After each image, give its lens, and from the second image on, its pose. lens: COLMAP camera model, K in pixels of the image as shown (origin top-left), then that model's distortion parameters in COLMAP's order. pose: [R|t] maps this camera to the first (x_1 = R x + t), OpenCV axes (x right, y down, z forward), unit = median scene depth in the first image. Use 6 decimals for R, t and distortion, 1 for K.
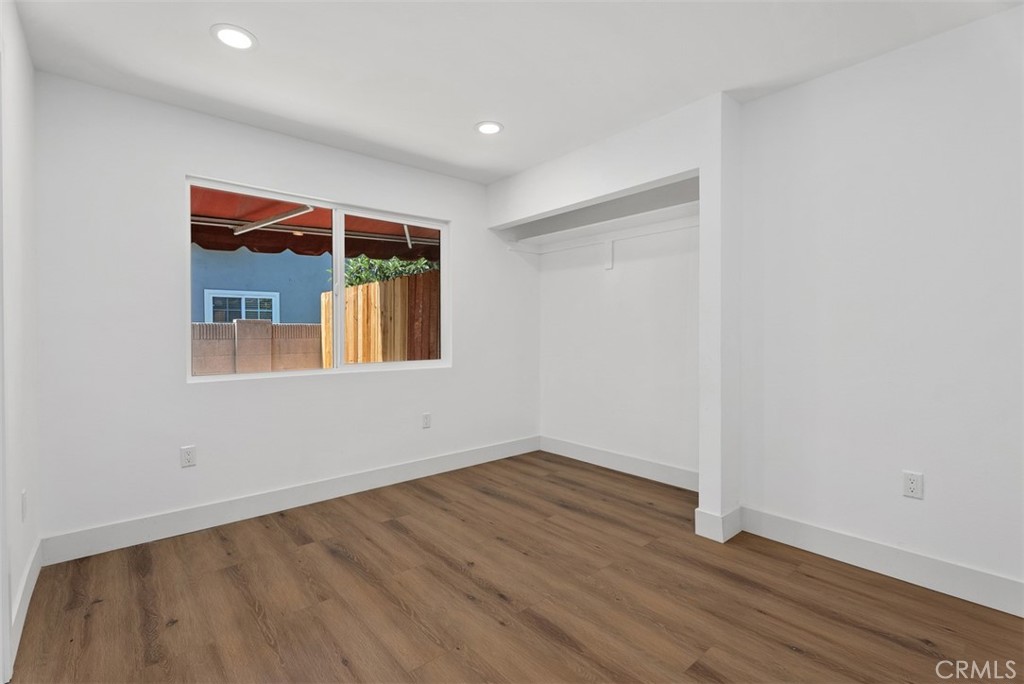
lens RADIAL K [[456.6, 0, 509.7], [0, 456.6, 340.7], [0, 0, 1]] dist [0.006025, -0.001812]
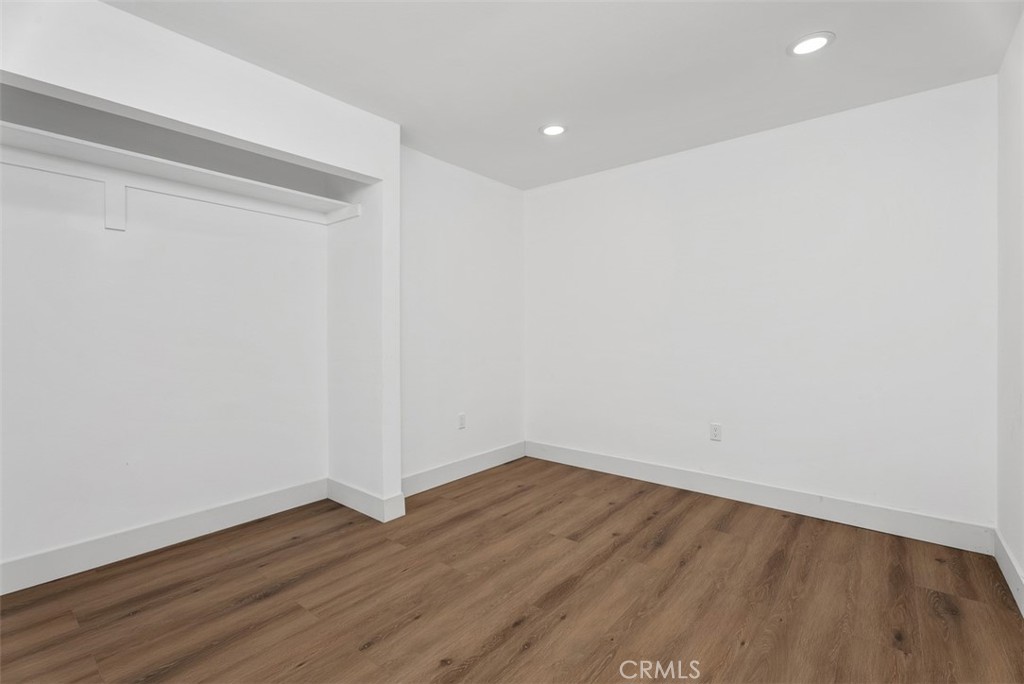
lens RADIAL K [[456.6, 0, 509.7], [0, 456.6, 336.2], [0, 0, 1]] dist [0.006025, -0.001812]
pose [[-0.163646, -0.002440, 0.986516, -0.733964], [0.022245, 0.999734, 0.006163, -0.012944], [-0.986268, 0.022954, -0.163548, 0.931580]]
